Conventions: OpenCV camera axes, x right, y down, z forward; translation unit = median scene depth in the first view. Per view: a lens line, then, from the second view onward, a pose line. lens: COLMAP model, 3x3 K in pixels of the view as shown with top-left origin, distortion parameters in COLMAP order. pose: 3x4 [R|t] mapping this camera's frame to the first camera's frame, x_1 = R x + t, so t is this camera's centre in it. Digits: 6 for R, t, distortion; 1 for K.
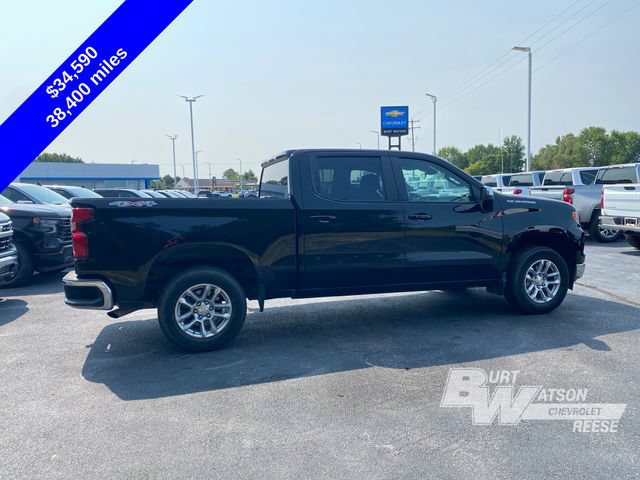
lens RADIAL K [[492.8, 0, 320.0], [0, 492.8, 240.0], [0, 0, 1]] dist [0.051391, -0.059738]
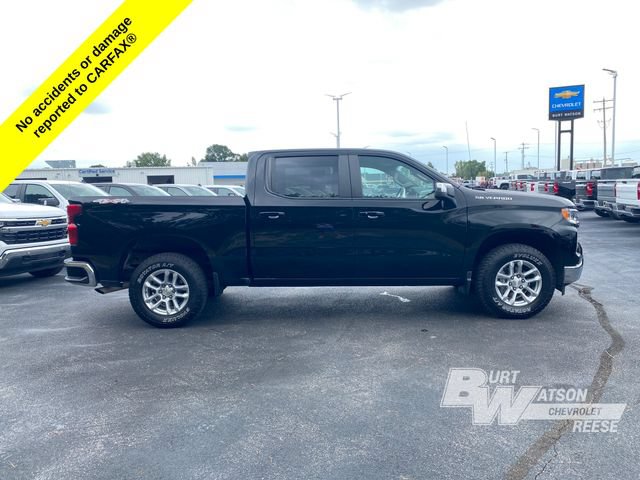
lens RADIAL K [[488.1, 0, 309.6], [0, 488.1, 246.0], [0, 0, 1]] dist [0.053068, -0.057704]
pose [[0.931695, 0.031274, -0.361892, 0.379106], [-0.021646, 0.999296, 0.030628, -0.006586], [0.362595, -0.020703, 0.931717, 0.015561]]
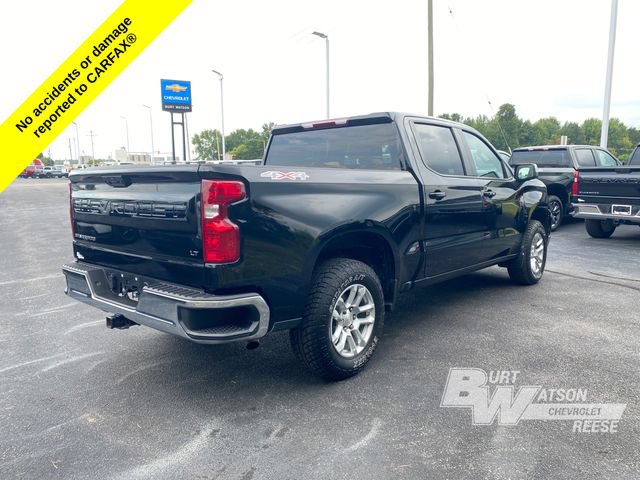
lens RADIAL K [[496.8, 0, 330.1], [0, 496.8, 247.8], [0, 0, 1]] dist [-0.008763, -0.004333]
pose [[0.876348, -0.059732, 0.477961, -0.441958], [0.035528, 0.997594, 0.059531, -0.009336], [-0.480367, -0.035189, 0.876361, 0.259896]]
